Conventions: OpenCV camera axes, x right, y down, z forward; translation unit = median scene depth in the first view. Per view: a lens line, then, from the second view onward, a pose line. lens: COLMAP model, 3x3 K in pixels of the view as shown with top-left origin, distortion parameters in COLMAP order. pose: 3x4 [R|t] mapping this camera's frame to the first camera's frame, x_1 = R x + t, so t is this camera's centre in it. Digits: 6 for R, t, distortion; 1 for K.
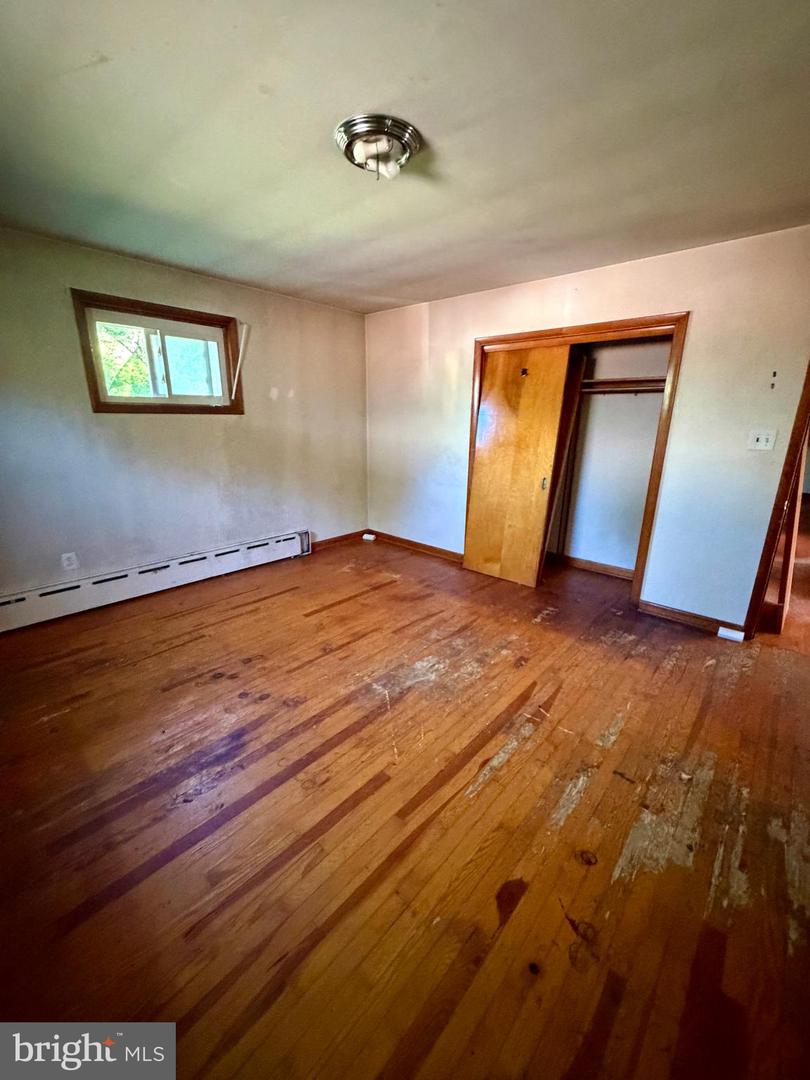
lens RADIAL K [[432.5, 0, 406.9], [0, 432.5, 534.7], [0, 0, 1]] dist [-0.001898, 0.000757]
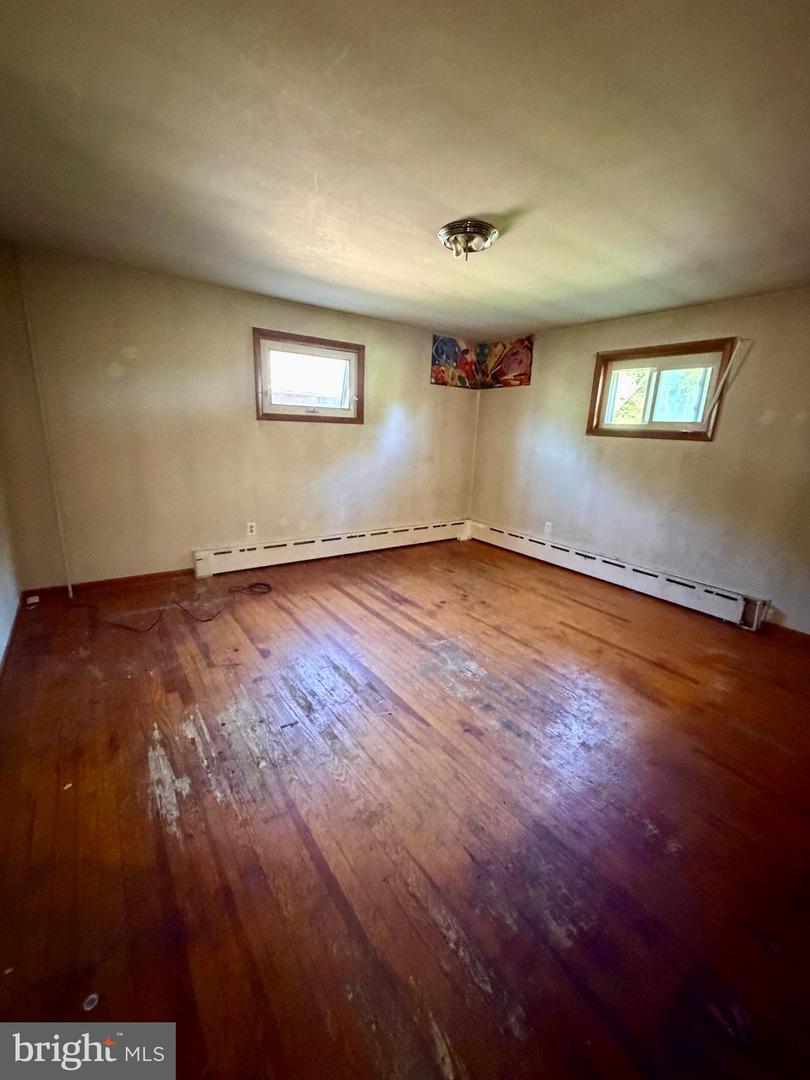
lens RADIAL K [[432.5, 0, 406.9], [0, 432.5, 534.7], [0, 0, 1]] dist [-0.001898, 0.000757]
pose [[-0.210644, 0.216893, -0.953198, 1.014423], [-0.303948, 0.912215, 0.274736, -0.232441], [0.929110, 0.347594, -0.126229, 0.889098]]
